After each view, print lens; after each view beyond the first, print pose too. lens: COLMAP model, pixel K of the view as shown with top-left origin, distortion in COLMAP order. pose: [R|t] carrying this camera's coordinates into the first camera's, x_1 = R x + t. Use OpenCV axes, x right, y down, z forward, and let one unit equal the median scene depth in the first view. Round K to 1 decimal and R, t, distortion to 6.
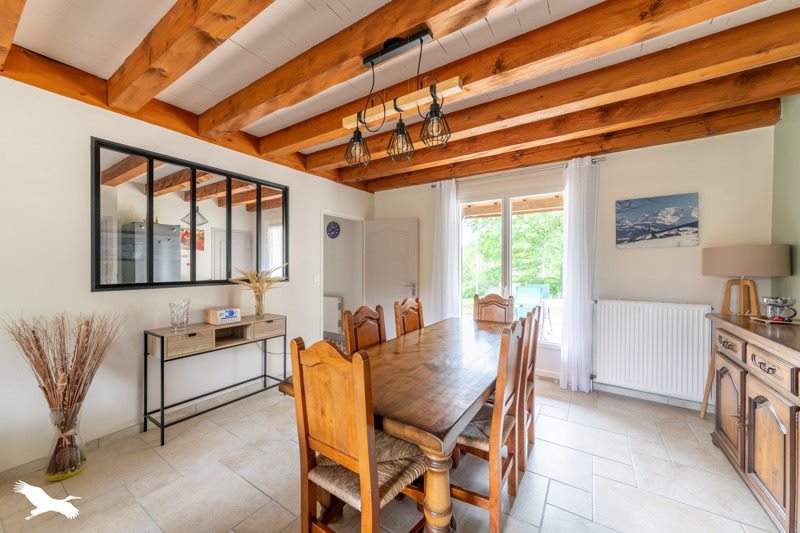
lens RADIAL K [[281.4, 0, 405.7], [0, 281.4, 267.5], [0, 0, 1]] dist [-0.005352, -0.000158]
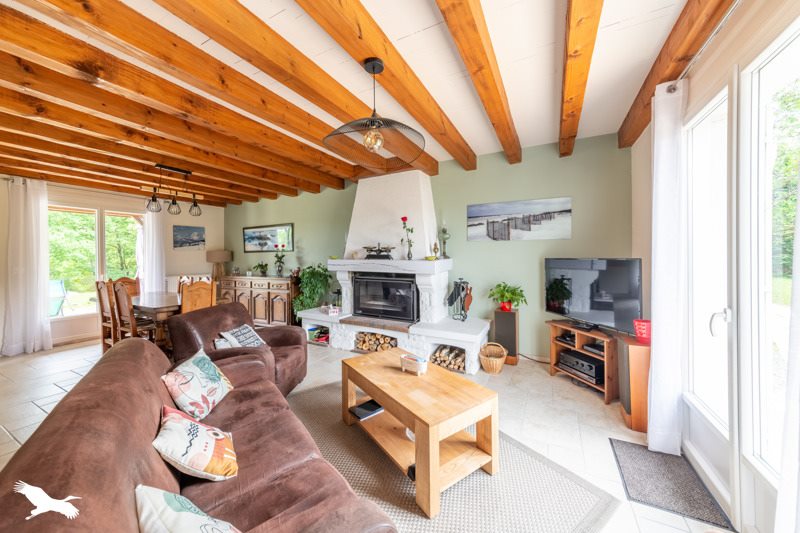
lens RADIAL K [[281.4, 0, 400.4], [0, 281.4, 258.3], [0, 0, 1]] dist [-0.005352, -0.000158]
pose [[-0.101034, -0.014064, 0.994784, -1.416331], [0.010950, 0.999824, 0.015247, -0.021560], [-0.994823, 0.012433, -0.100863, -0.393269]]
